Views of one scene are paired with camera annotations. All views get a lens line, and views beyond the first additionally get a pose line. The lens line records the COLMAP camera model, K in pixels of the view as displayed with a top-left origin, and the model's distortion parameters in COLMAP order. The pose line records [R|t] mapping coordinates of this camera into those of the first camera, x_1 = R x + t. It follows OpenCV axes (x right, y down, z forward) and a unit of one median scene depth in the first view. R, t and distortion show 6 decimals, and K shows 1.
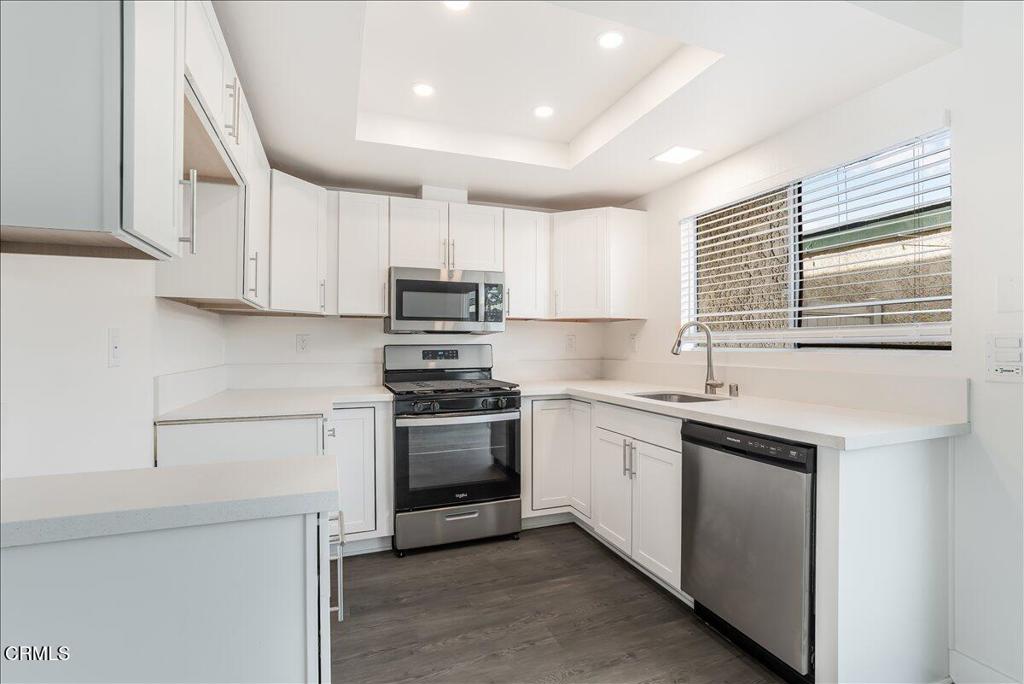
lens RADIAL K [[476.8, 0, 514.9], [0, 476.8, 342.7], [0, 0, 1]] dist [-0.026837, 0.000593]
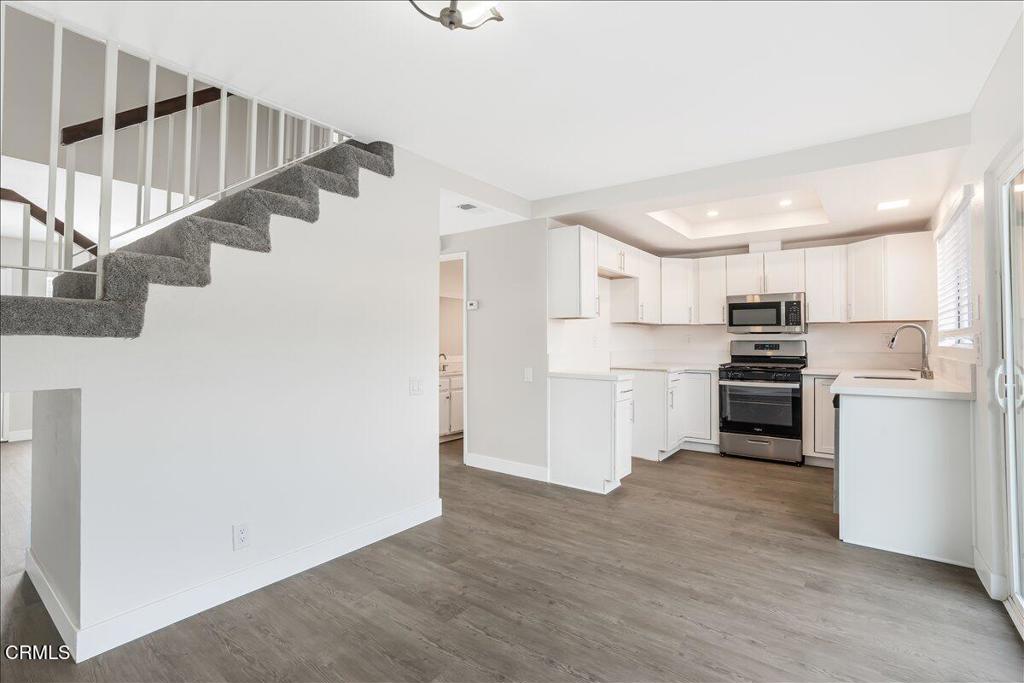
lens RADIAL K [[455.8, 0, 530.2], [0, 455.8, 329.7], [0, 0, 1]] dist [-0.026273, 0.000454]
pose [[0.549022, -0.015338, -0.835667, 0.807650], [-0.001108, 0.999817, -0.019079, -0.002992], [0.835807, 0.011400, 0.548905, -0.577786]]
